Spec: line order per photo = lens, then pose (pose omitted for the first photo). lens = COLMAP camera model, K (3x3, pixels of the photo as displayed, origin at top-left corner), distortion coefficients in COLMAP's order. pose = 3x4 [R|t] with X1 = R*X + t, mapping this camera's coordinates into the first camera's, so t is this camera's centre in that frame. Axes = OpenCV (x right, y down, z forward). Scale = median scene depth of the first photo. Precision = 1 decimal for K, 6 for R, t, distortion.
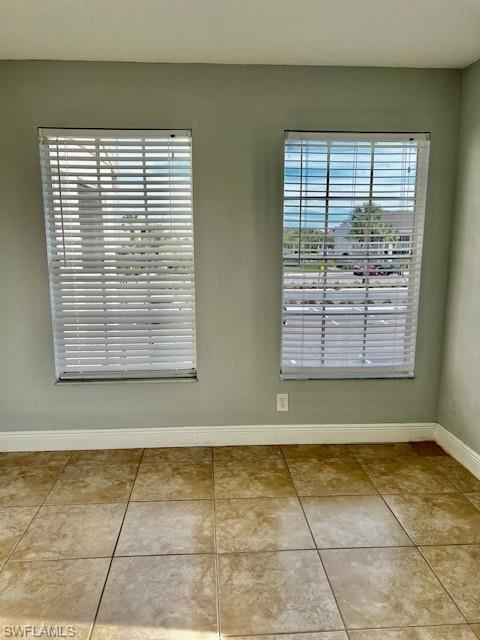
lens RADIAL K [[487.5, 0, 240.0], [0, 487.5, 320.0], [0, 0, 1]] dist [0.033478, -0.010387]
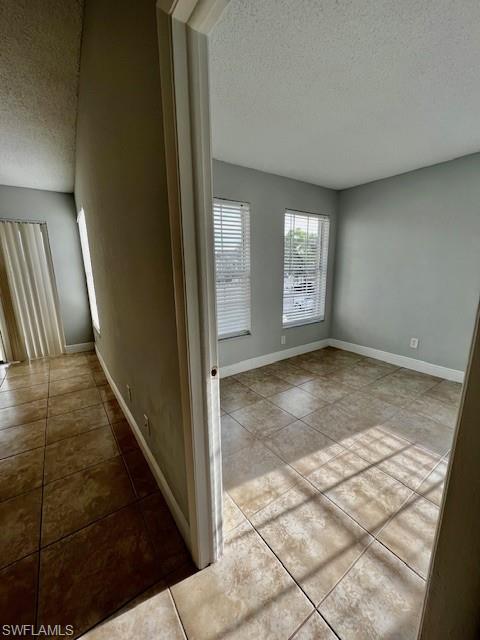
lens RADIAL K [[257.3, 0, 240.0], [0, 257.3, 320.0], [0, 0, 1]] dist [0.000839, 0.000194]
pose [[0.854164, -0.121963, 0.505499, -0.764264], [0.103932, 0.992533, 0.063853, -0.005033], [-0.509512, -0.002004, 0.860461, 0.186462]]
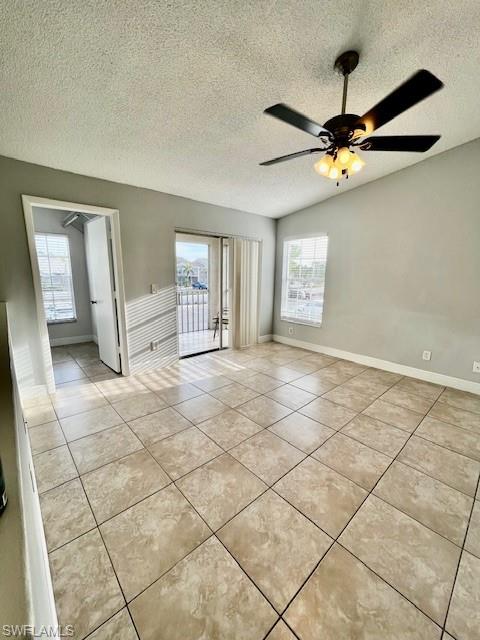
lens RADIAL K [[256.7, 0, 240.0], [0, 256.7, 320.0], [0, 0, 1]] dist [-0.000940, -0.000619]
pose [[0.781175, -0.100034, 0.616246, -2.162472], [0.090188, 0.994808, 0.047160, -0.087440], [-0.617764, 0.018738, 0.786141, 0.596280]]
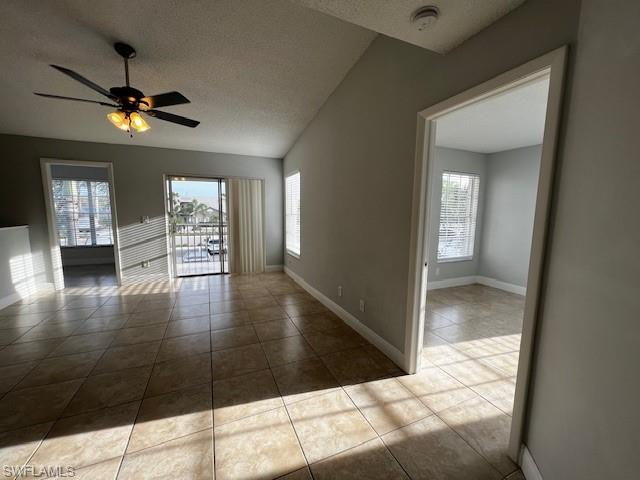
lens RADIAL K [[257.3, 0, 320.0], [0, 257.3, 240.0], [0, 0, 1]] dist [0.000839, 0.000194]
pose [[0.940193, -0.029663, 0.339349, -1.176311], [0.046710, 0.998018, -0.042175, 0.035651], [-0.337425, 0.055503, 0.939715, -0.091740]]
